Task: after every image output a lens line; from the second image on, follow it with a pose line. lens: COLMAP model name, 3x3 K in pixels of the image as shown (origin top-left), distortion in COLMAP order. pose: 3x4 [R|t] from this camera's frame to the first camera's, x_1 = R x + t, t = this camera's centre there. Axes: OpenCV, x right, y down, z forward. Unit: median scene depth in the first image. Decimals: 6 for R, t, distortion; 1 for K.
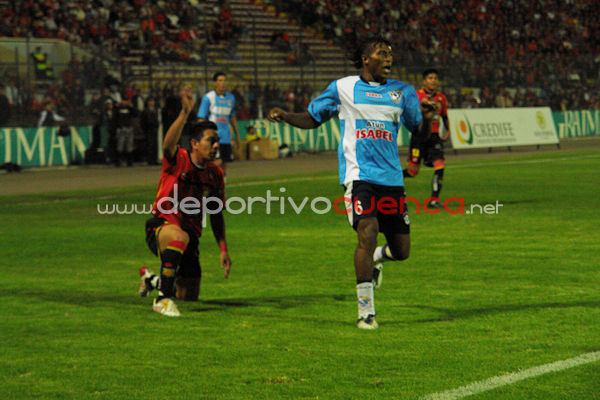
lens RADIAL K [[2164.6, 0, 300.0], [0, 2164.6, 200.0], [0, 0, 1]] dist [0.260707, -0.105857]
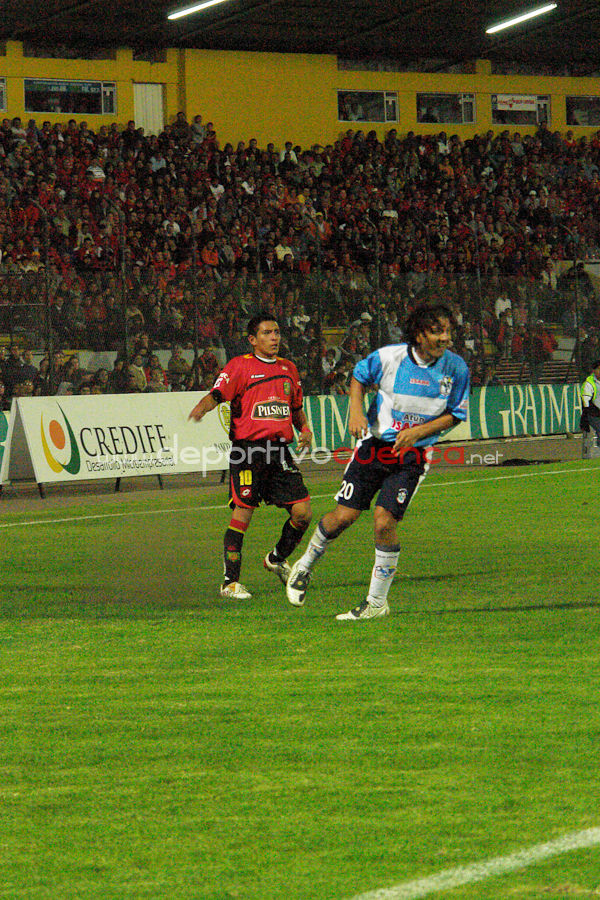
lens RADIAL K [[3989.4, 0, 300.0], [0, 3989.4, 450.0], [0, 0, 1]] dist [0.425058, 5.931750]
pose [[0.987613, -0.022030, 0.155353, -0.005194], [0.027233, 0.999135, -0.031442, -0.002458], [-0.154526, 0.035283, 0.987358, 0.145696]]
